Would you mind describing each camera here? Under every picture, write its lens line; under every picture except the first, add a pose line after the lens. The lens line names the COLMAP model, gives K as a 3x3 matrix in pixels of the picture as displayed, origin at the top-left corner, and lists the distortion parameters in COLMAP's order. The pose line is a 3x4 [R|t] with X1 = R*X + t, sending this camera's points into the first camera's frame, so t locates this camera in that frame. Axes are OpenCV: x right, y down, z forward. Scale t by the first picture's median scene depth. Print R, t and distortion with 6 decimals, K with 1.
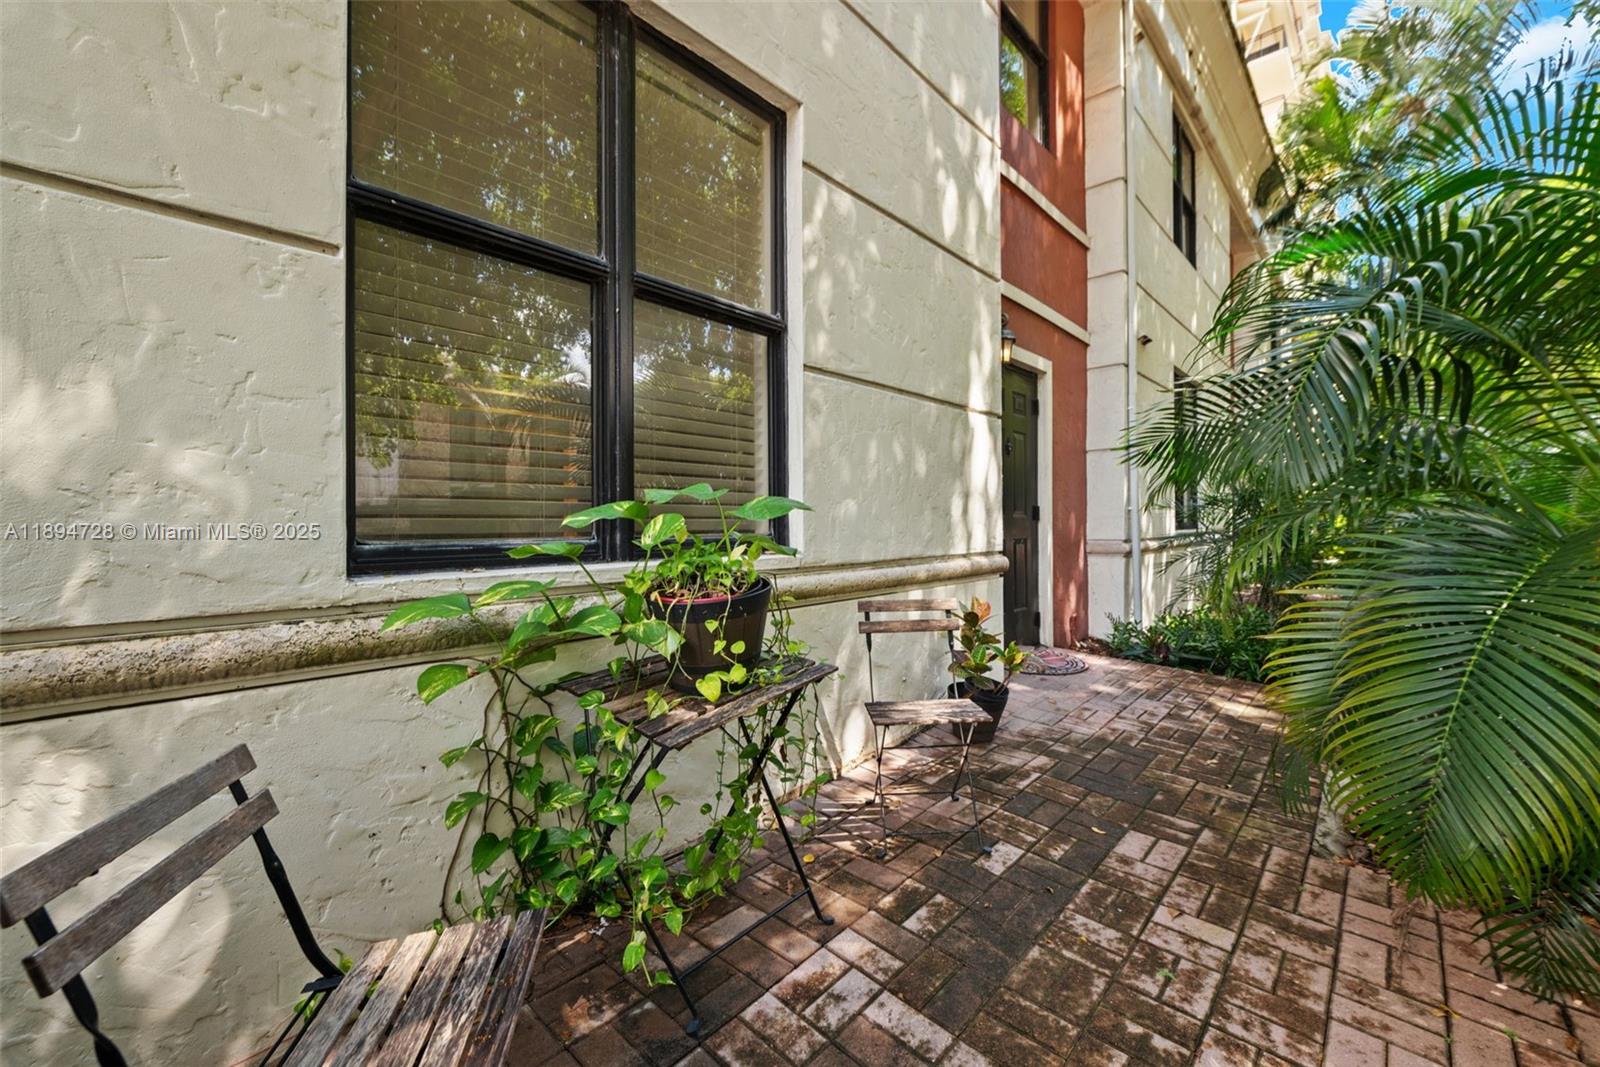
lens RADIAL K [[643.5, 0, 802.1], [0, 643.5, 525.6], [0, 0, 1]] dist [0.000734, 0.000125]
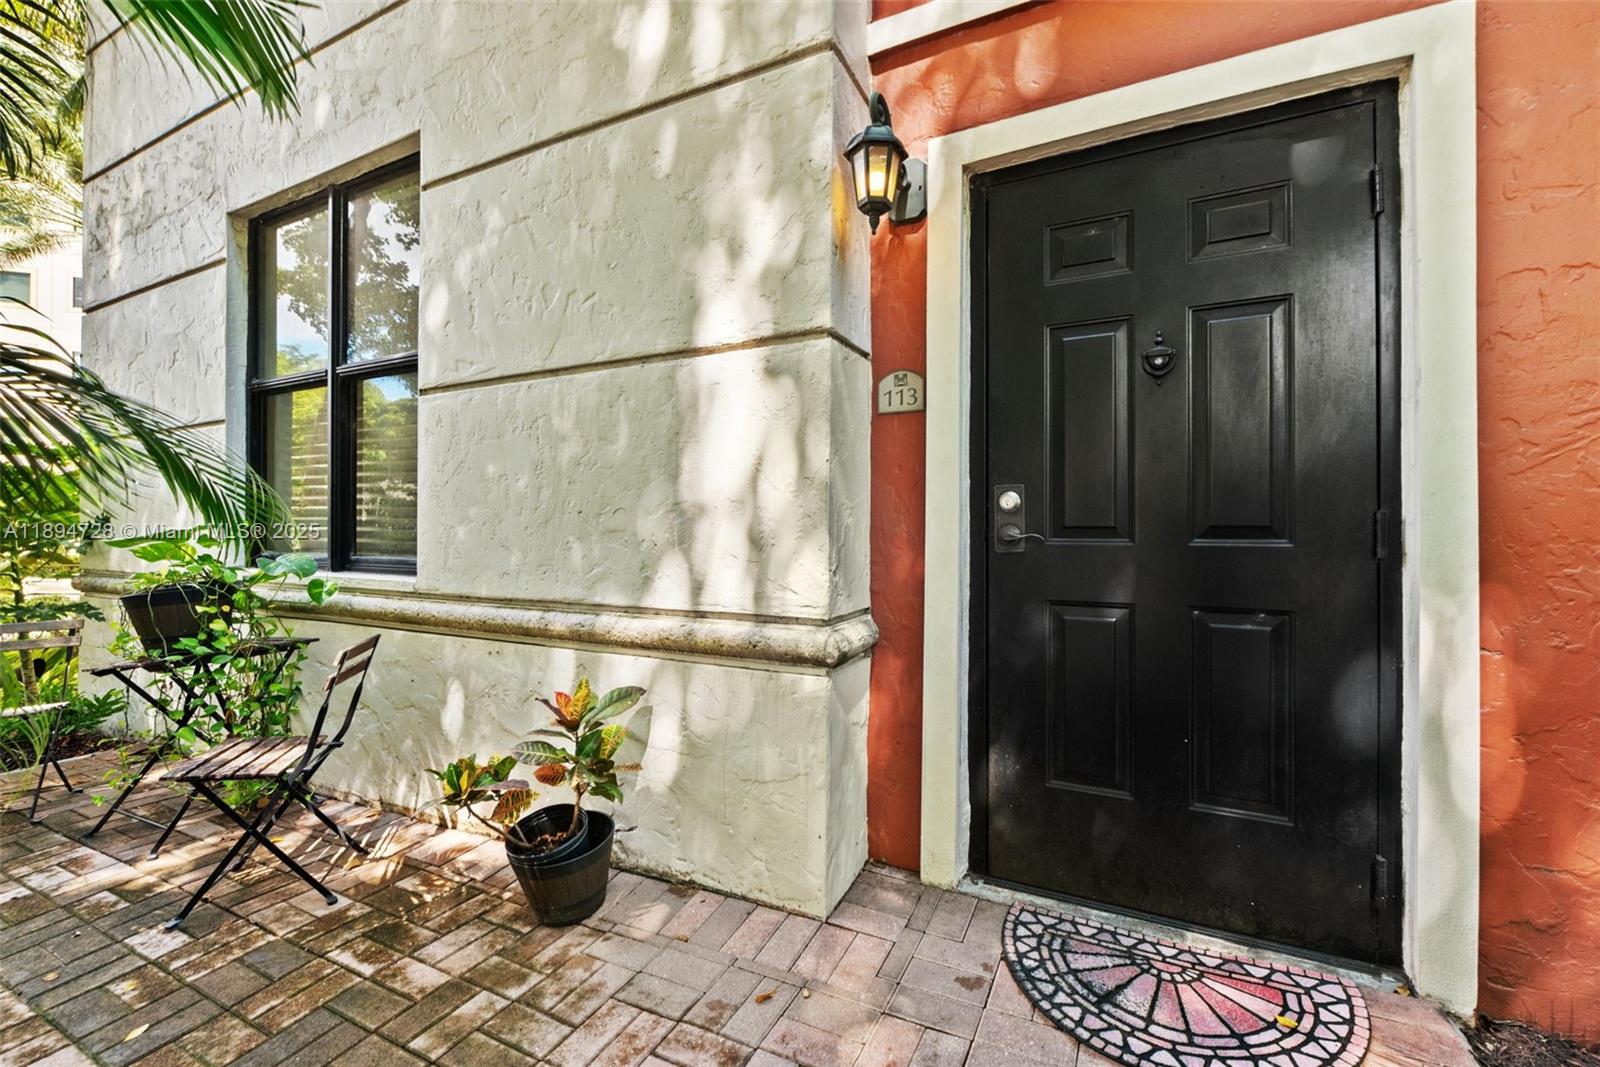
lens RADIAL K [[643.5, 0, 804.8], [0, 643.5, 528.2], [0, 0, 1]] dist [0.000734, 0.000125]
pose [[0.281669, 0.000070, -0.959512, 0.968012], [-0.004414, 0.999990, -0.001223, -0.032951], [0.959502, 0.004580, 0.281666, 1.105891]]
